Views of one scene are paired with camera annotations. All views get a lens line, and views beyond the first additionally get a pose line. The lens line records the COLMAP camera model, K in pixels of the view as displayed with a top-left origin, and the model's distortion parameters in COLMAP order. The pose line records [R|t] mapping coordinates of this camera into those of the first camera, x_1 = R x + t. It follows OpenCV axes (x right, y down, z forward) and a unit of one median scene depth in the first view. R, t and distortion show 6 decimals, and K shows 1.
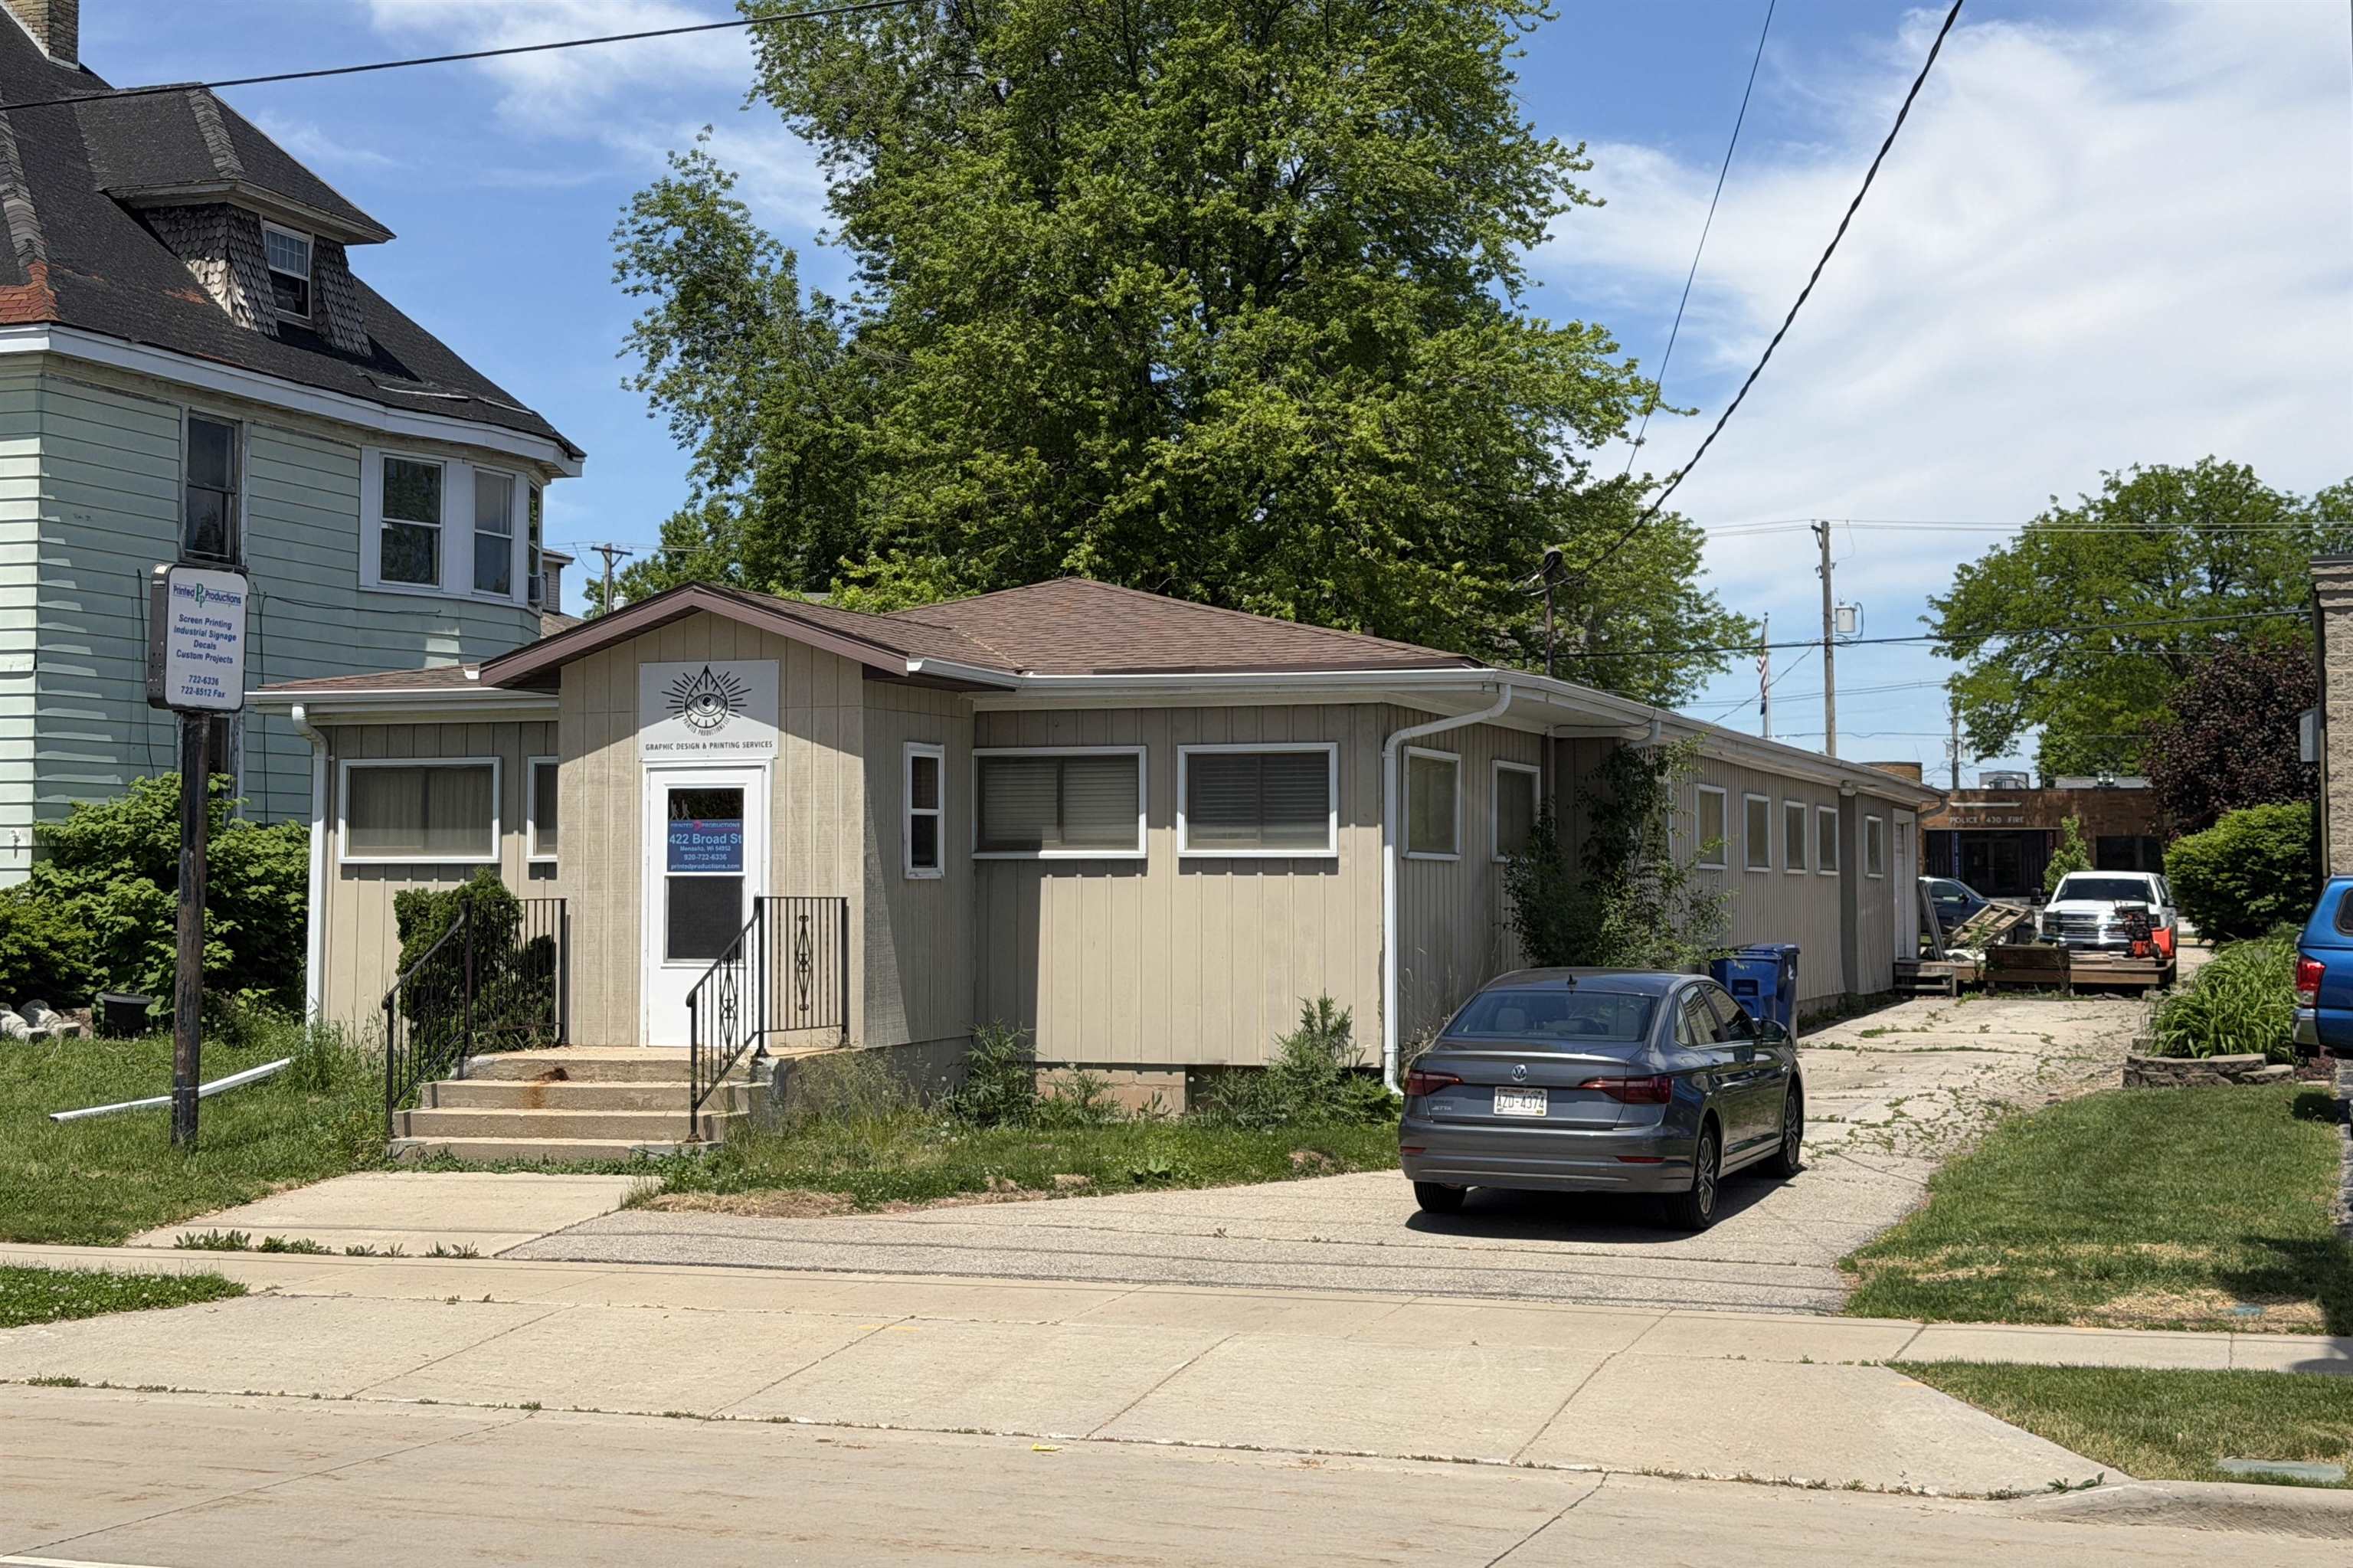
lens RADIAL K [[3511.9, 0, 1175.4], [0, 3511.9, 655.4], [0, 0, 1]] dist [0.165176, -0.138546]
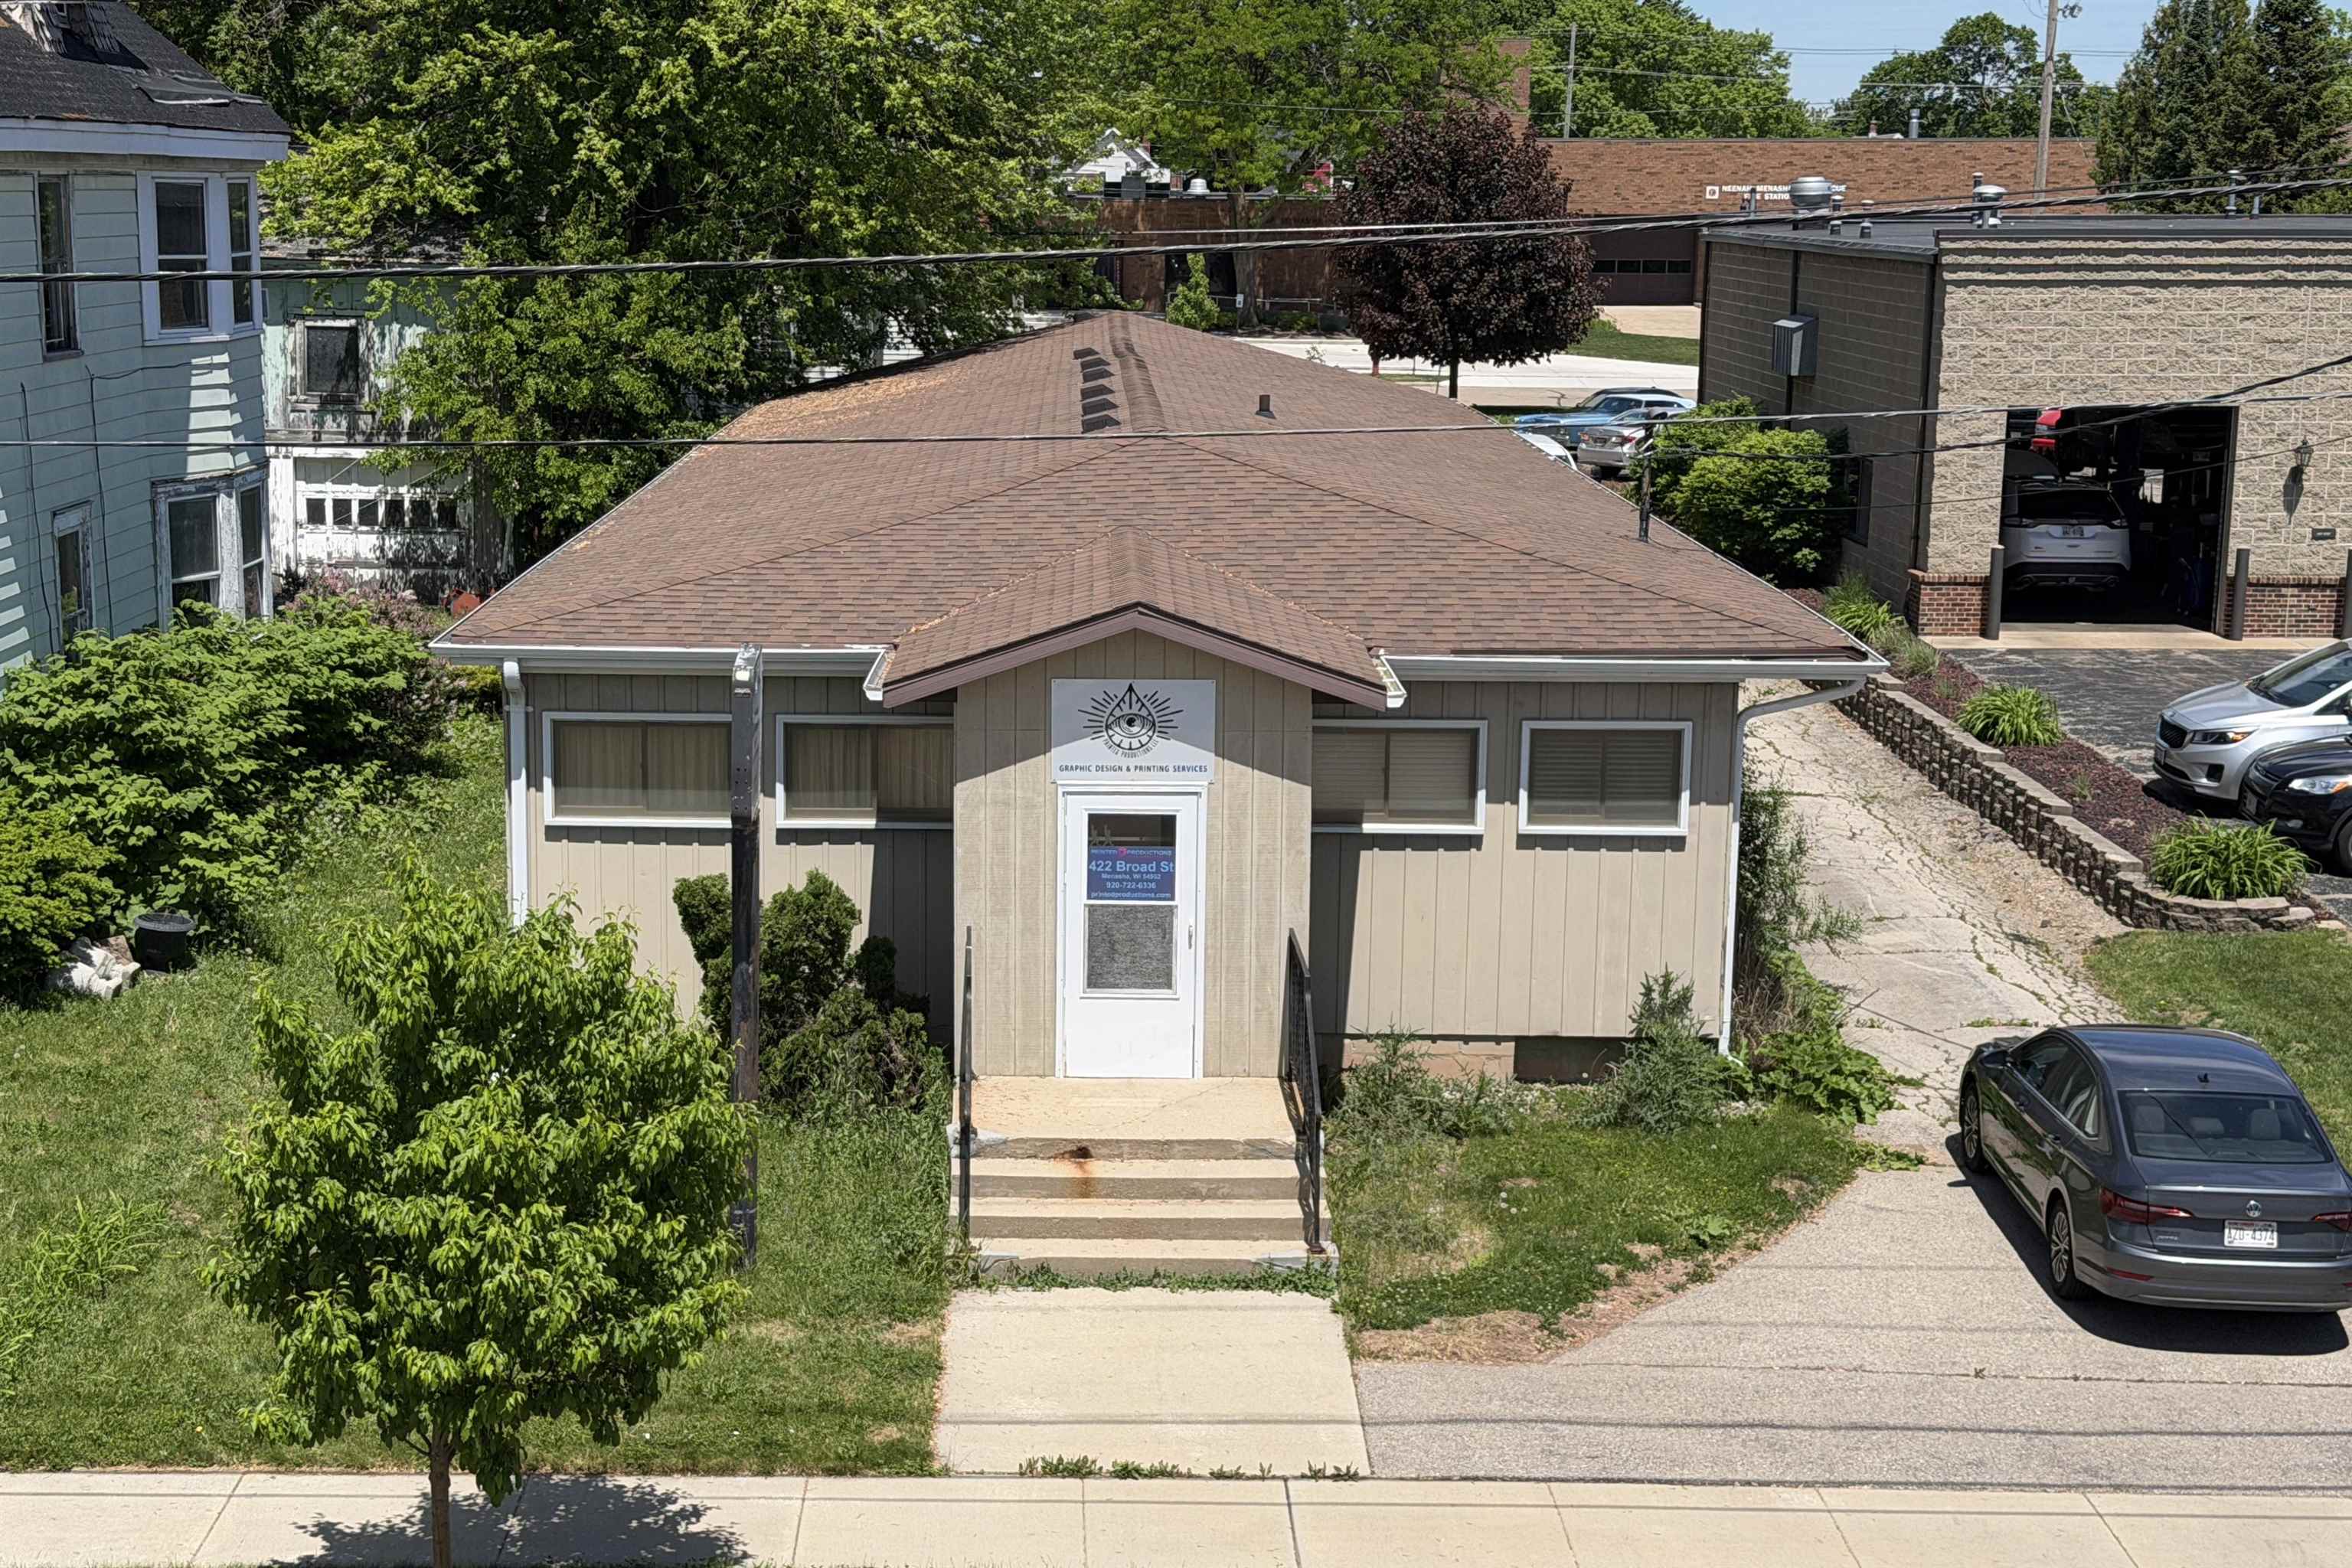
lens RADIAL K [[3663.8, 0, 1122.0], [0, 3663.8, 909.5], [0, 0, 1]] dist [0.199042, -0.383923]
pose [[0.944344, -0.054543, 0.324407, -0.436945], [-0.034527, 0.964278, 0.262633, -0.187466], [-0.327143, -0.259217, 0.908727, 0.096916]]
